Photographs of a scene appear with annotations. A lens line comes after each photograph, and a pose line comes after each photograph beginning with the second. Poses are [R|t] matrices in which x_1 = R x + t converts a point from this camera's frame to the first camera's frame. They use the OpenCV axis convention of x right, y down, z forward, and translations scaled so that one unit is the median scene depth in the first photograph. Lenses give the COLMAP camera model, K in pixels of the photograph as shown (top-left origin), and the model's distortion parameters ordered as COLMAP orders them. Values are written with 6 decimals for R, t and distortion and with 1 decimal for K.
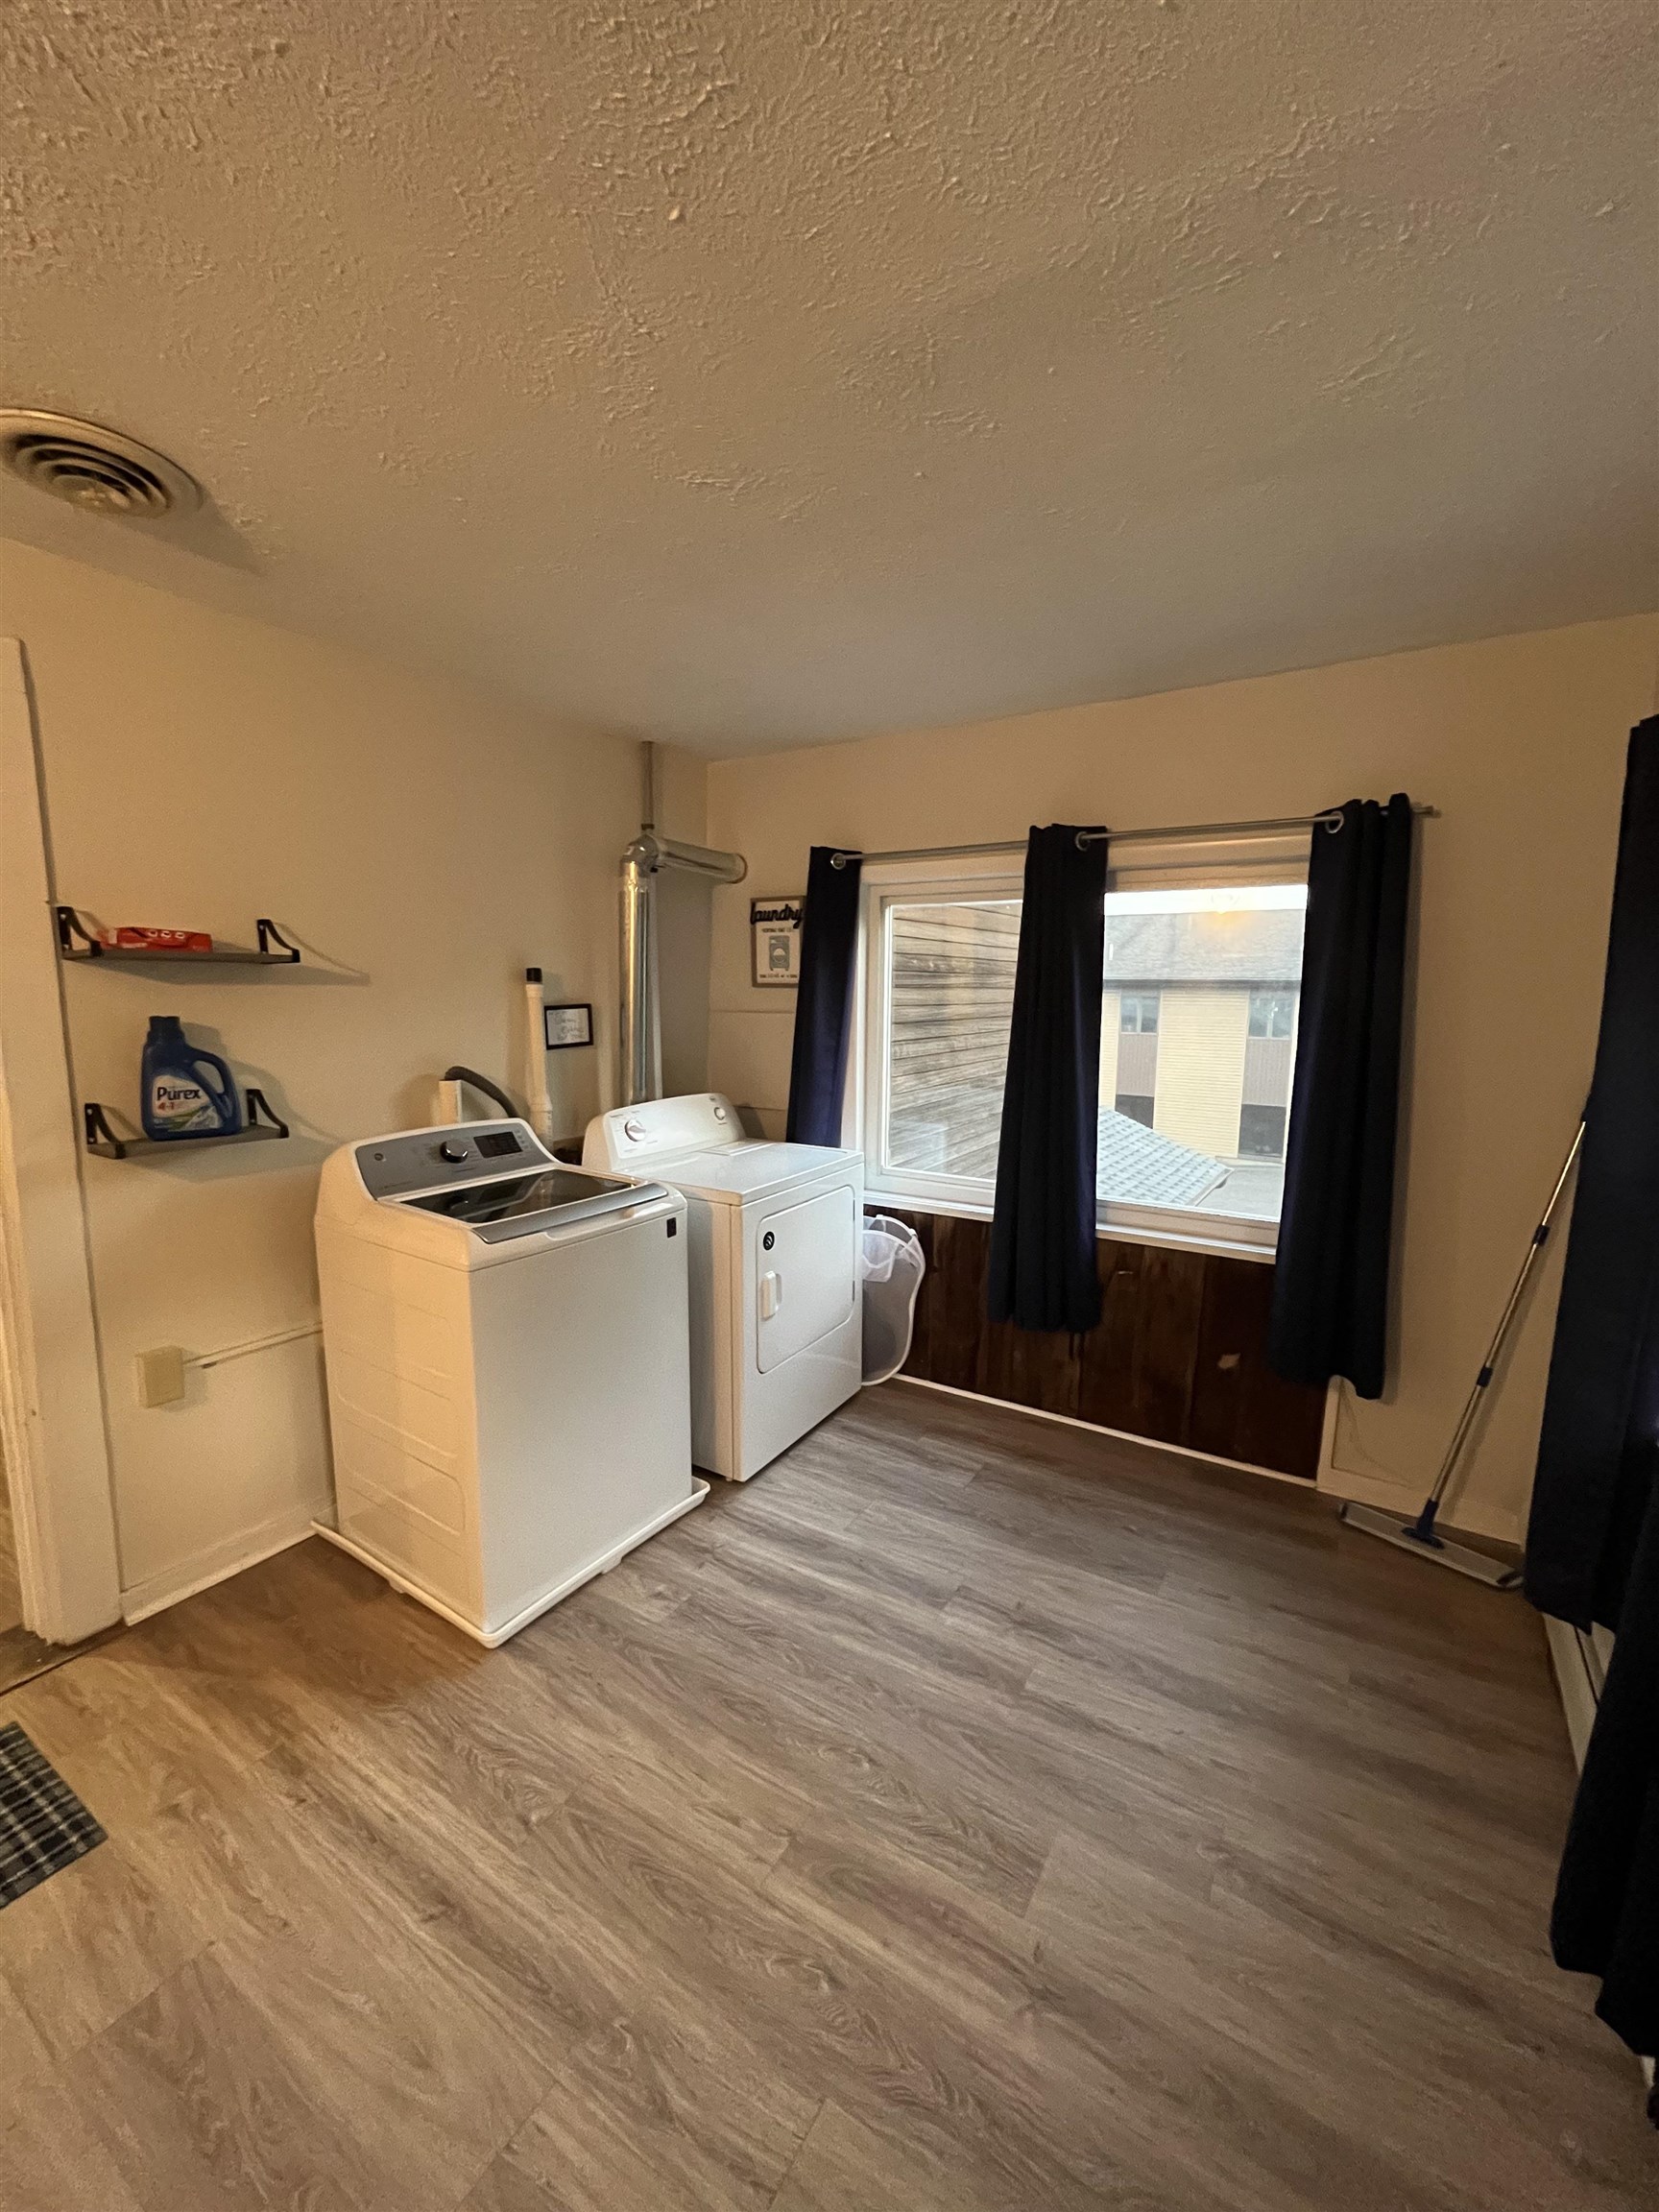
lens RADIAL K [[896.6, 0, 822.4], [0, 896.6, 1103.6], [0, 0, 1]] dist [-0.003026, 0.000178]
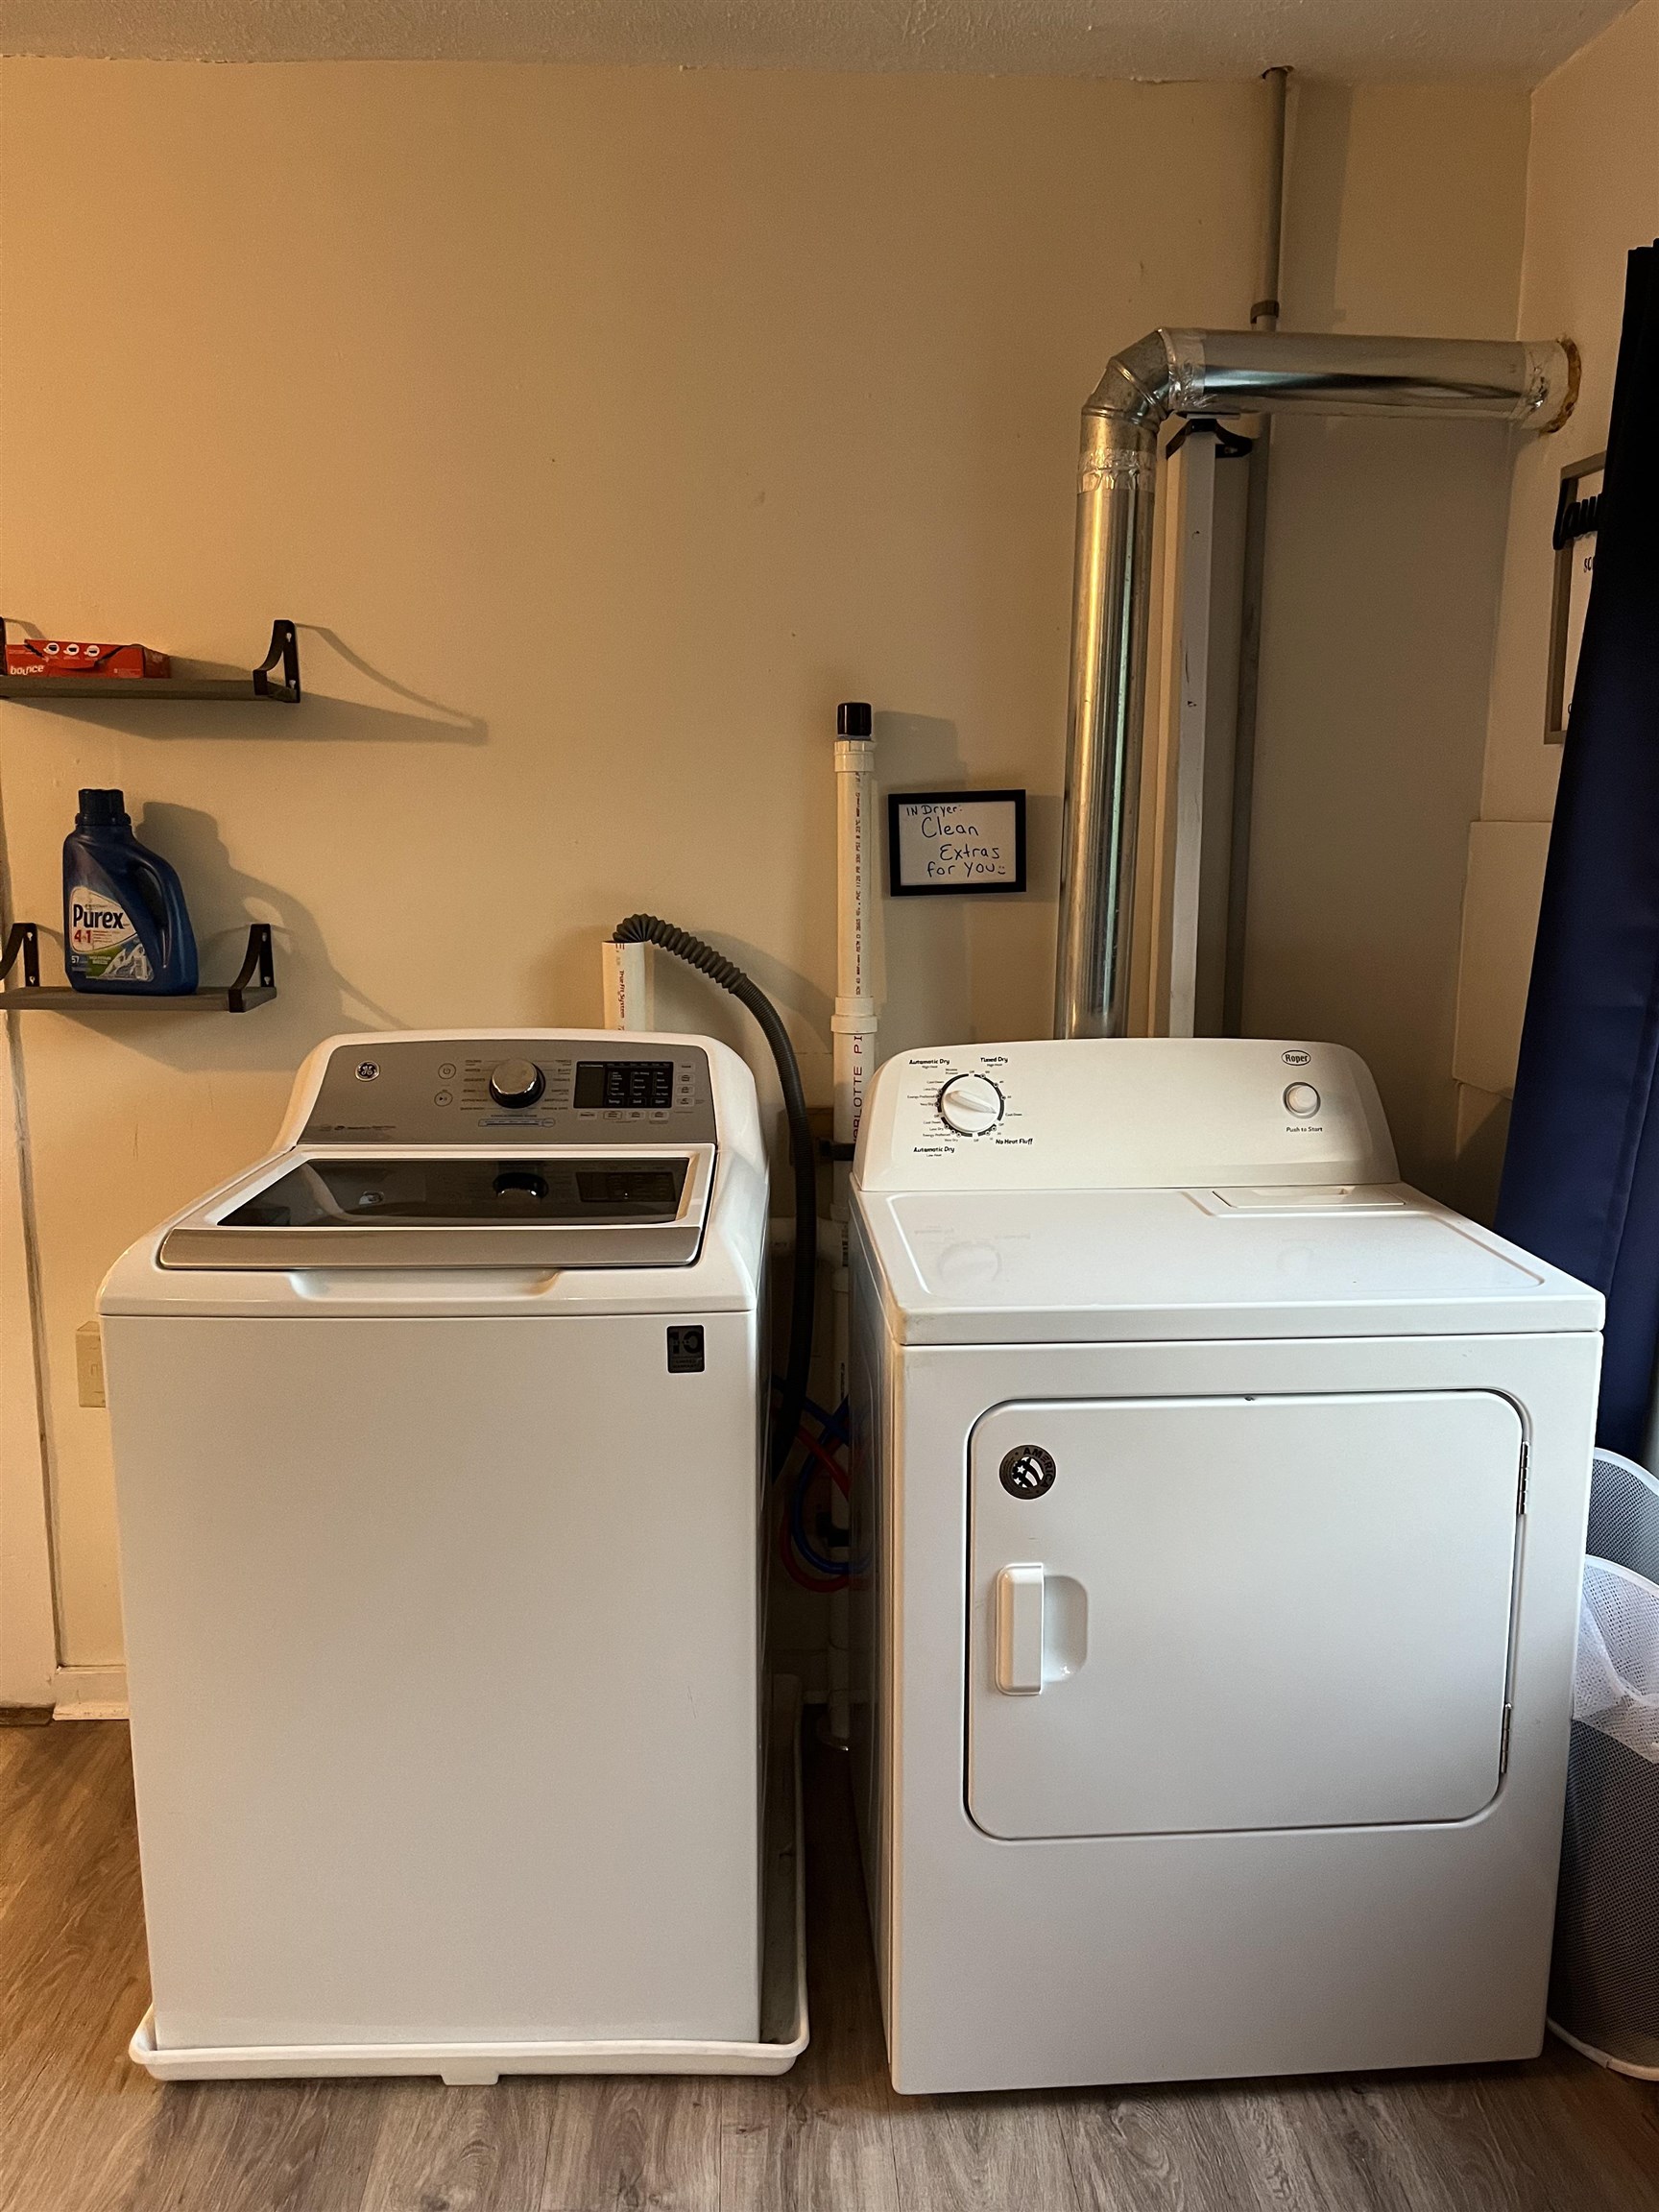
lens RADIAL K [[1688.7, 0, 830.4], [0, 1688.7, 1118.1], [0, 0, 1]] dist [0.015081, -0.006758]
pose [[0.573371, 0.143941, -0.806552, 0.469514], [-0.110655, 0.989031, 0.097843, -0.040125], [0.811789, 0.033149, 0.583009, 0.671687]]
